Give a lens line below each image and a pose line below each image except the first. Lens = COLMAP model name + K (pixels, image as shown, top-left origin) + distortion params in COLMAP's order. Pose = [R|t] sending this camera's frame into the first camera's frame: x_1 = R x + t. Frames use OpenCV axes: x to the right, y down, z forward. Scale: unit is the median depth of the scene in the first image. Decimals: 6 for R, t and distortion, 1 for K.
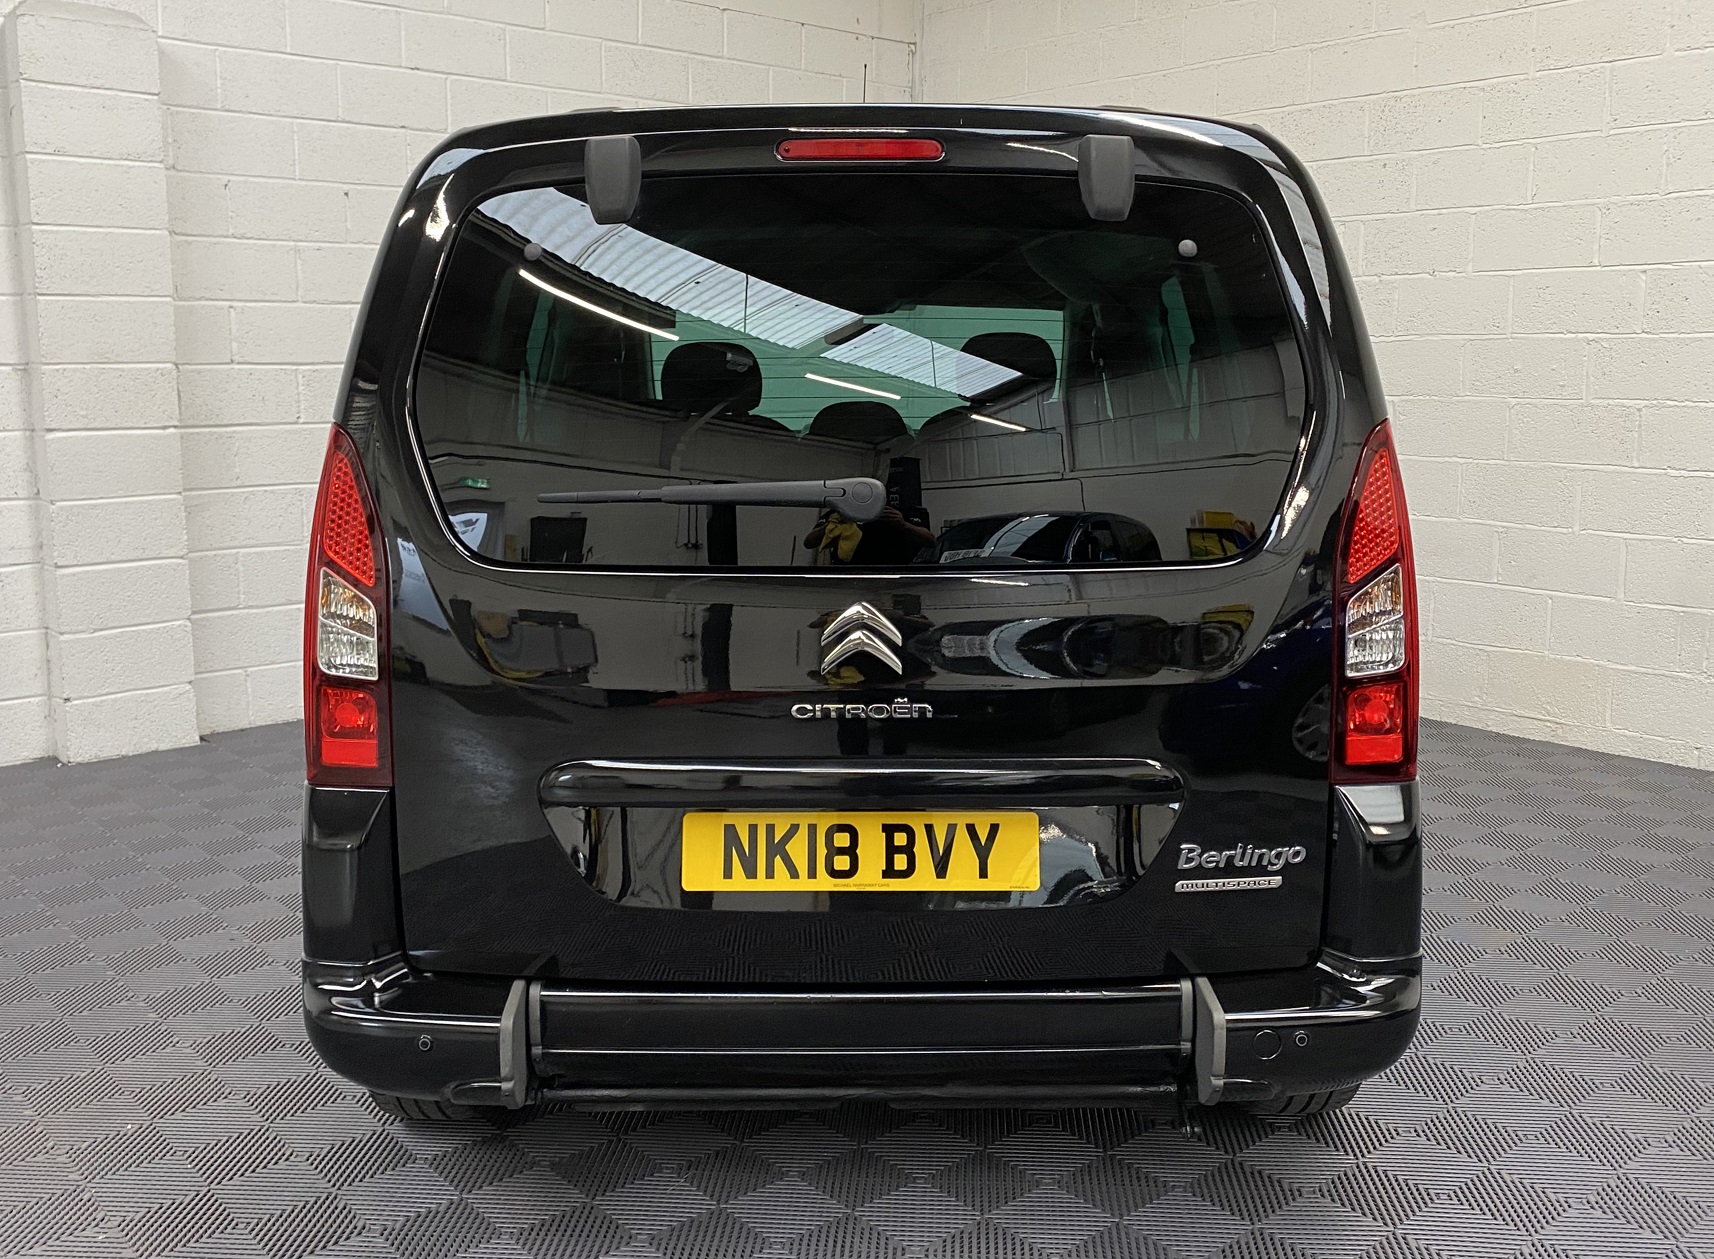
lens RADIAL K [[1601.9, 0, 864.9], [0, 1601.9, 516.7], [0, 0, 1]] dist [0.035761, 0.000000]
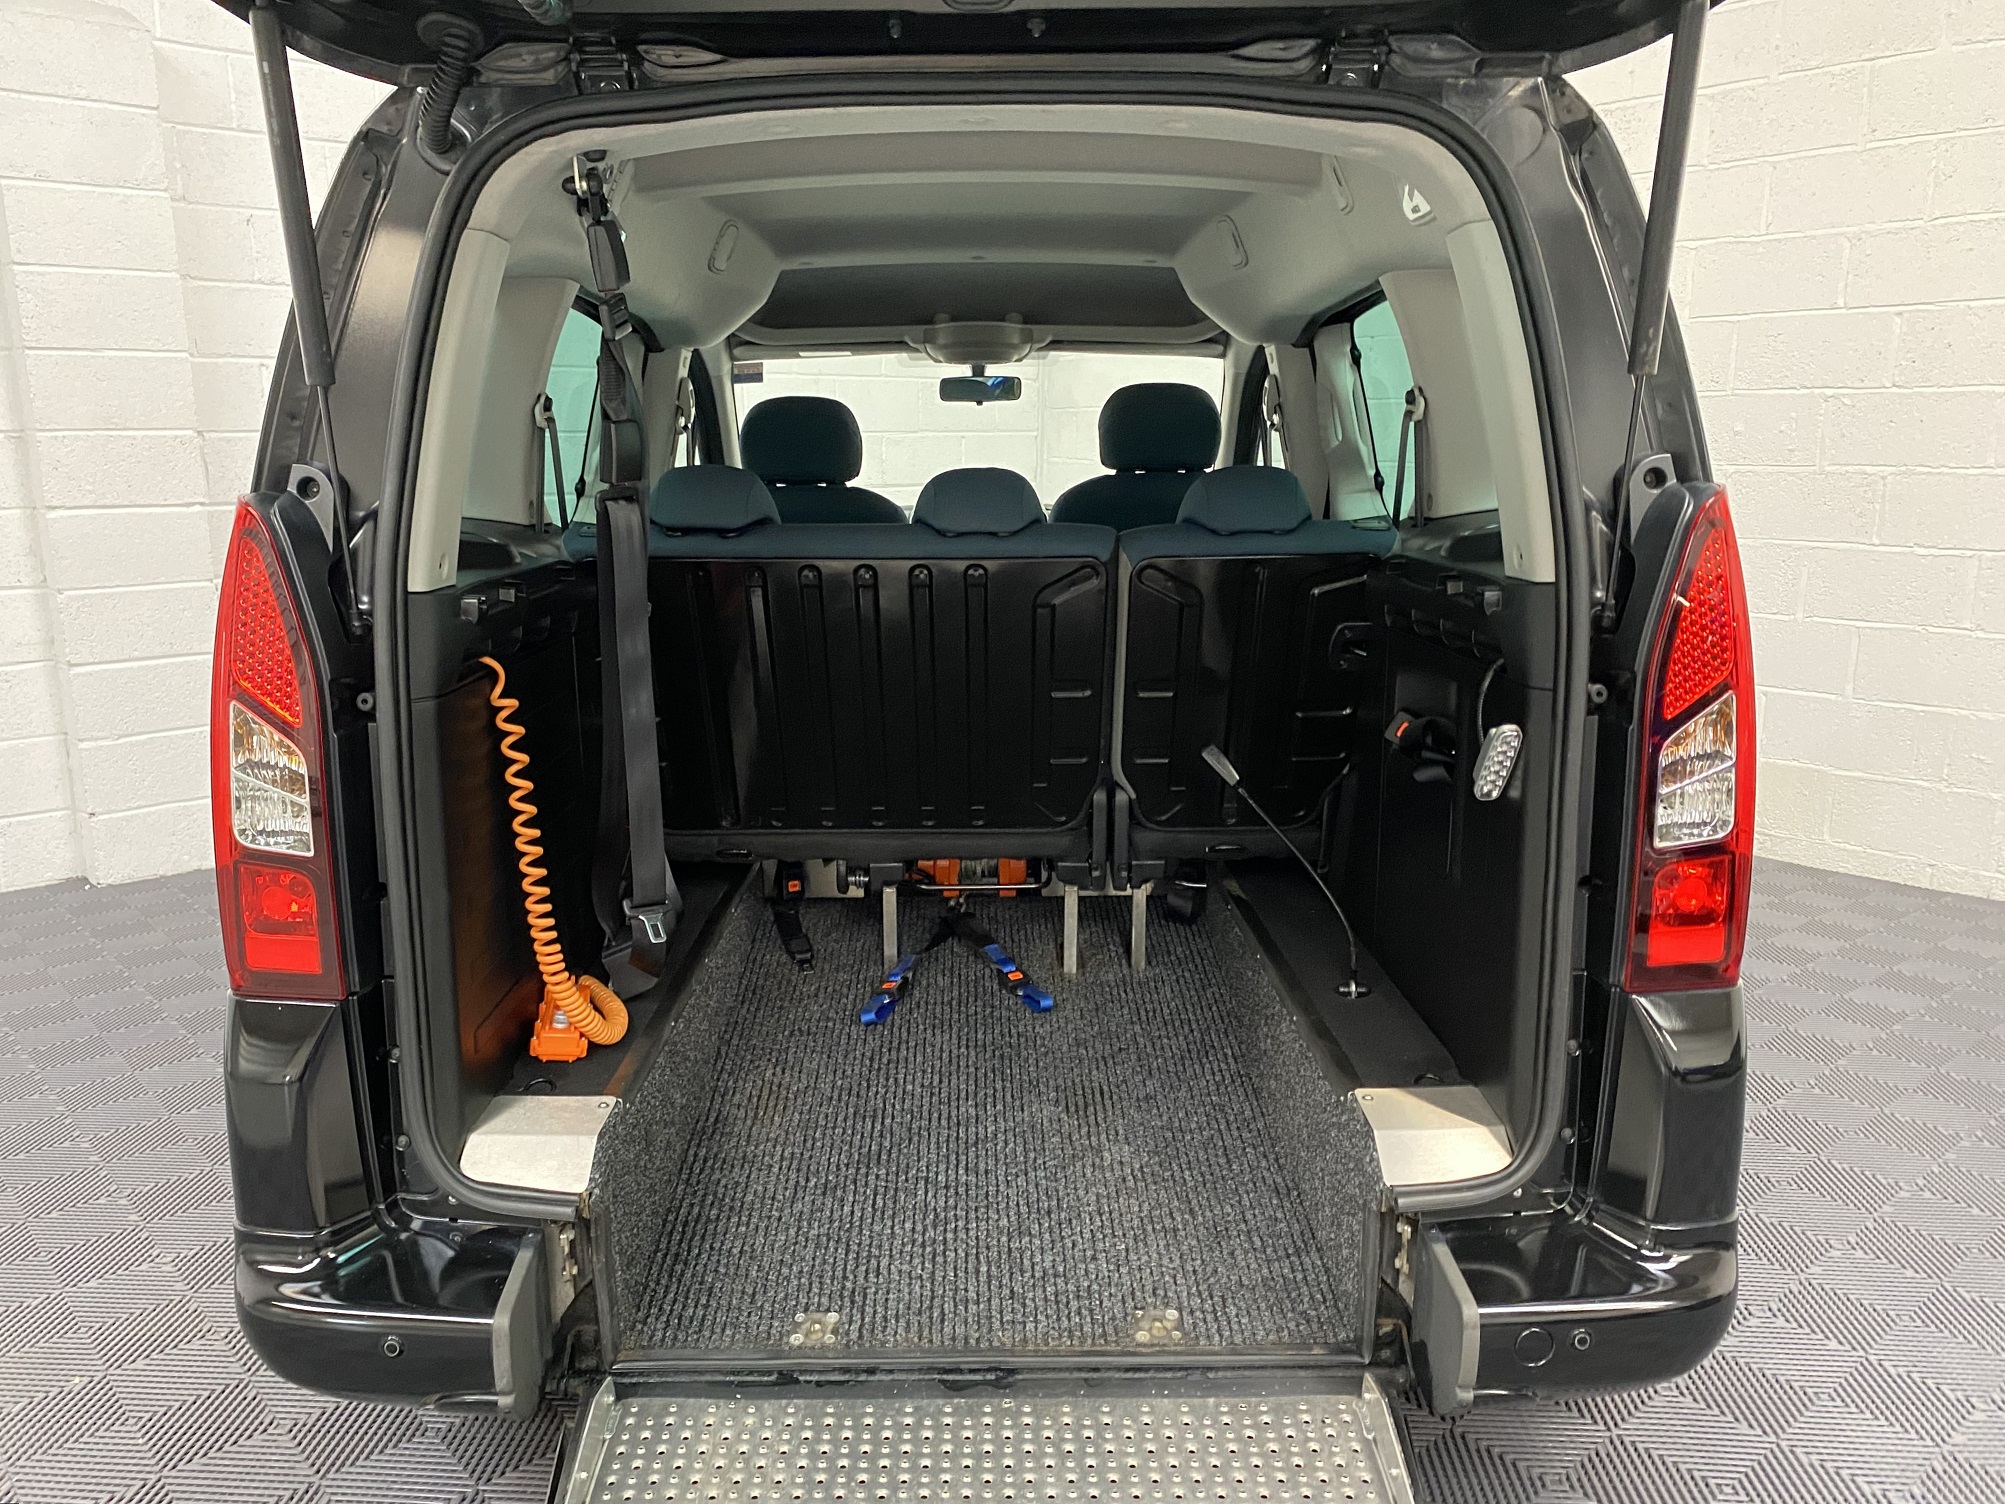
lens RADIAL K [[1636.9, 0, 971.2], [0, 1636.9, 761.1], [0, 0, 1]] dist [0.024616, -0.005431]
pose [[0.999935, -0.001734, -0.011274, 0.000974], [0.002860, 0.994920, 0.100631, -0.014410], [0.011042, -0.100657, 0.994860, 0.264834]]
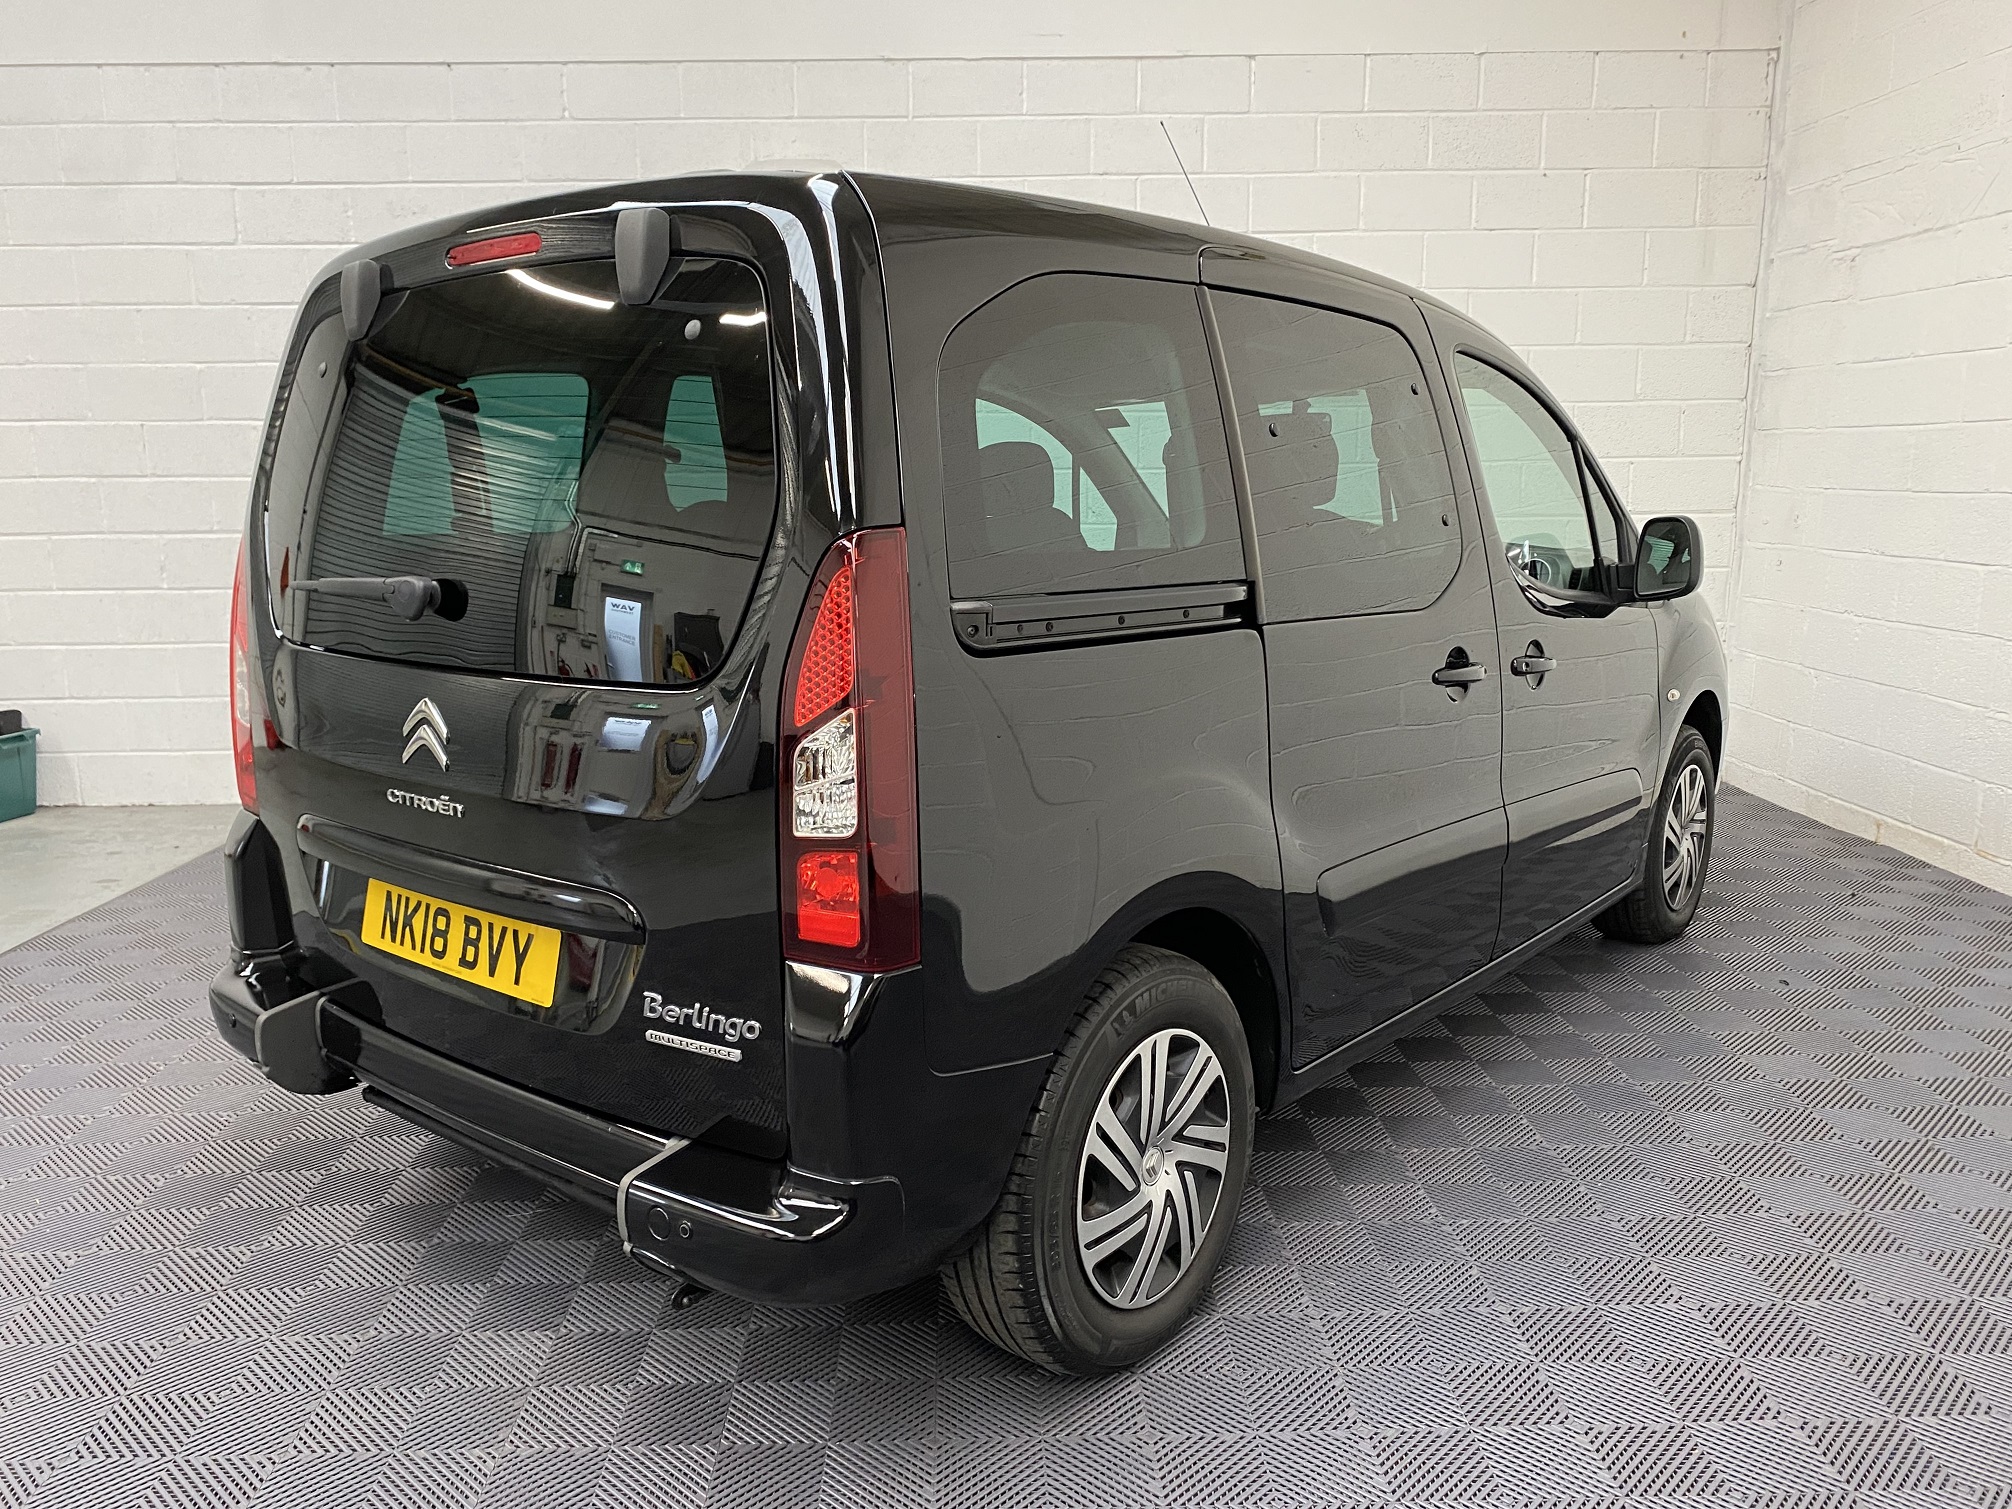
lens RADIAL K [[1642.6, 0, 992.1], [0, 1642.6, 764.0], [0, 0, 1]] dist [0.024616, -0.005431]
pose [[0.775167, 0.115809, -0.621051, 0.890342], [-0.061465, 0.992216, 0.108303, -0.039750], [0.628760, -0.045780, 0.776251, 0.378156]]
